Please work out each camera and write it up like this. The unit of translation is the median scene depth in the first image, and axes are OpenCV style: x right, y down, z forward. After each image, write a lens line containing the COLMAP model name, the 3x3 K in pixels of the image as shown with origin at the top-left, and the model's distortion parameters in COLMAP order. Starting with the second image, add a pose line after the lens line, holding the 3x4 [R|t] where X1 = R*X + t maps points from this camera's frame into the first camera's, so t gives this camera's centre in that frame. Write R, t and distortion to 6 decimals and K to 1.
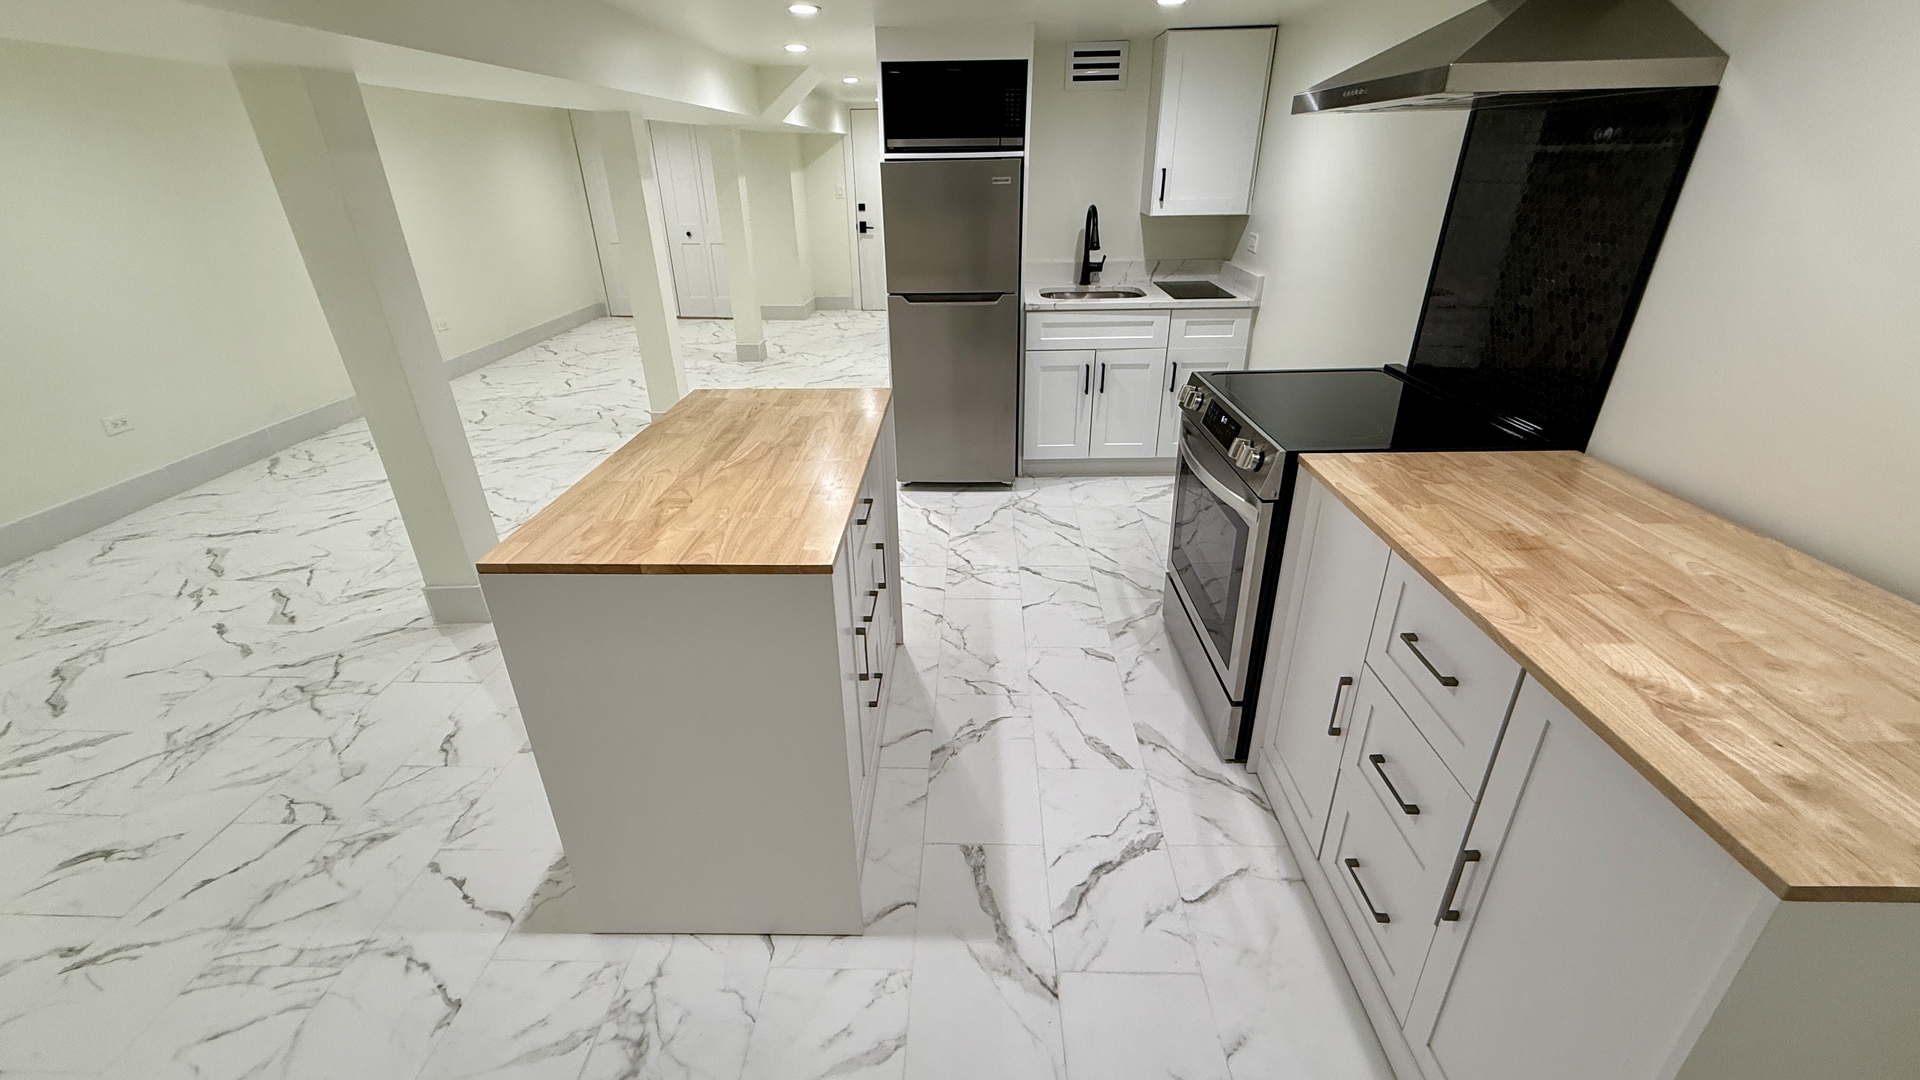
lens RADIAL K [[764.5, 0, 954.0], [0, 764.5, 541.2], [0, 0, 1]] dist [-0.000871, 0.000515]
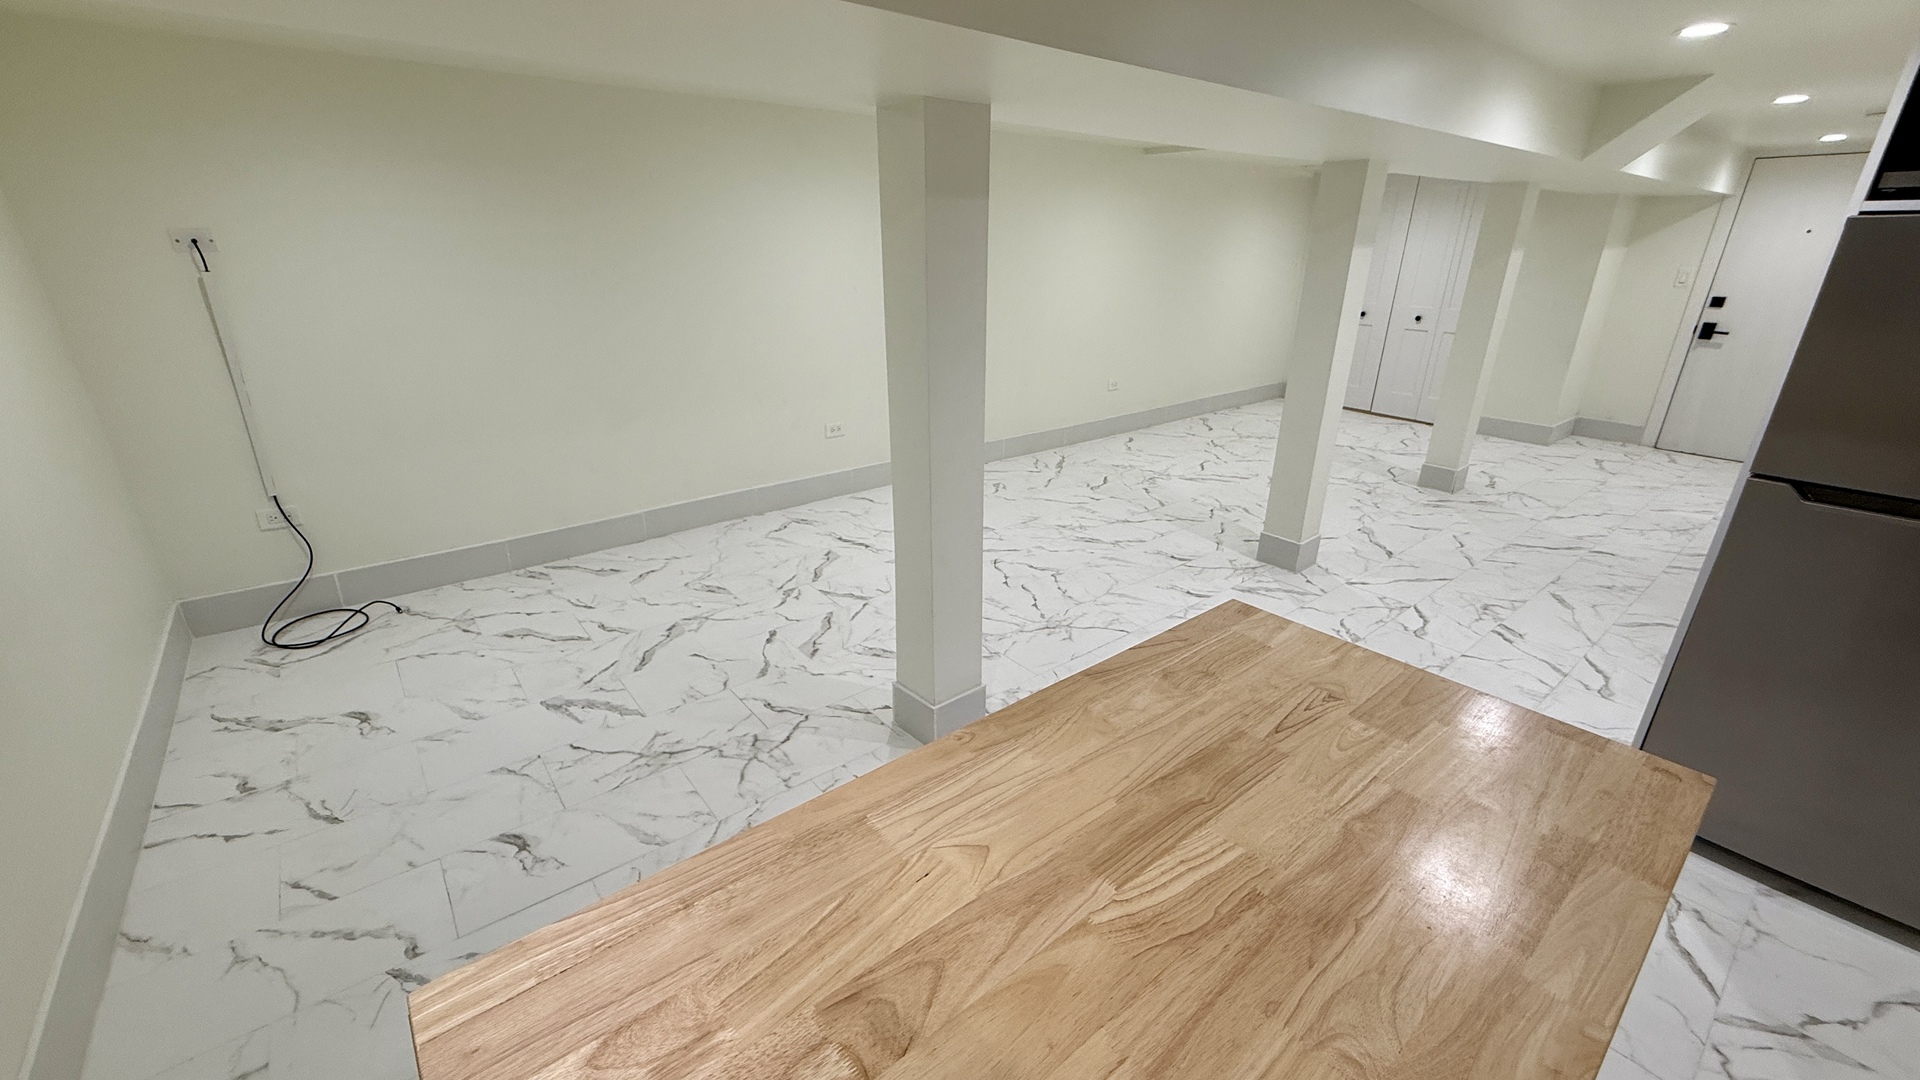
lens RADIAL K [[764.5, 0, 955.4], [0, 764.5, 541.5], [0, 0, 1]] dist [-0.000871, 0.000515]
pose [[0.651065, 0.290153, -0.701375, -0.066993], [-0.348069, 0.935294, 0.063821, -0.144362], [0.674509, 0.202575, 0.709930, 0.330335]]
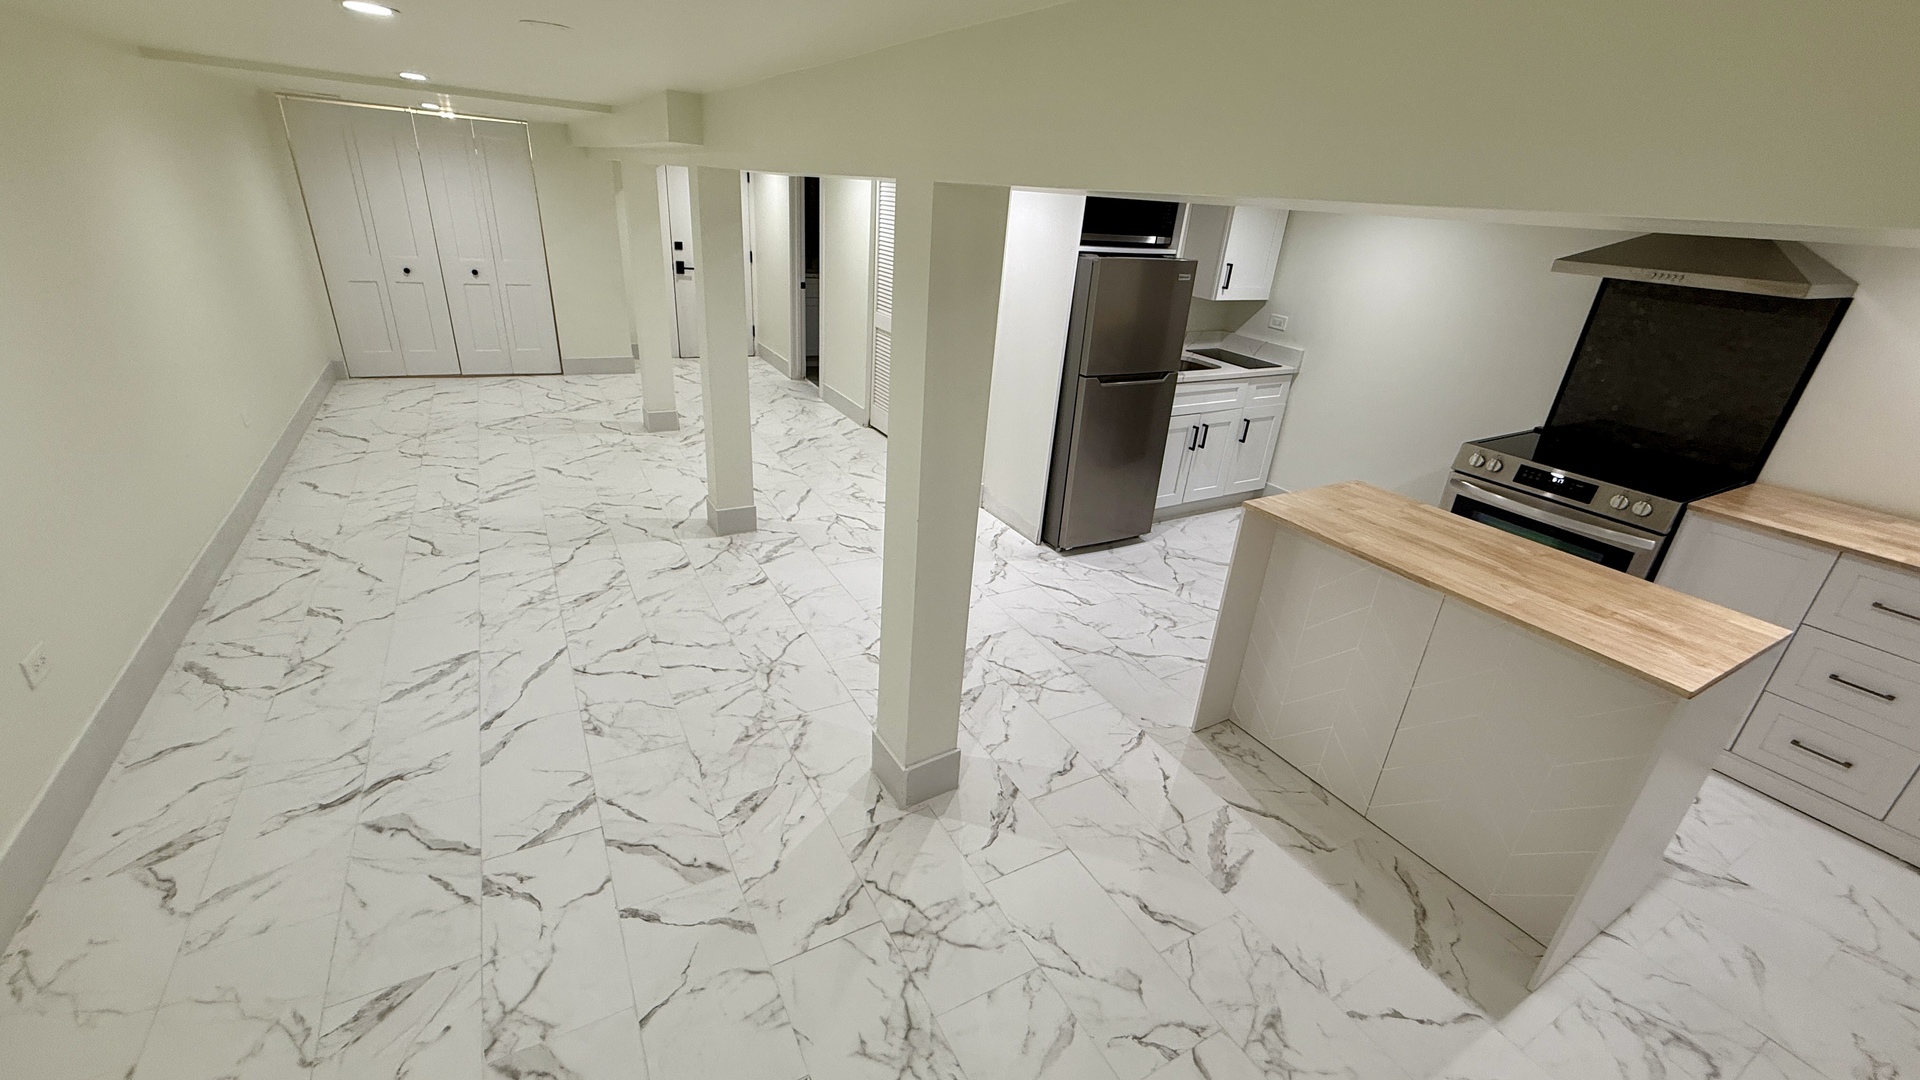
lens RADIAL K [[764.5, 0, 954.2], [0, 764.5, 543.1], [0, 0, 1]] dist [-0.000871, 0.000515]
pose [[0.855045, -0.150996, 0.496082, -0.864539], [0.157931, 0.987047, 0.028225, -0.167077], [-0.493918, 0.054213, 0.867817, 0.200784]]
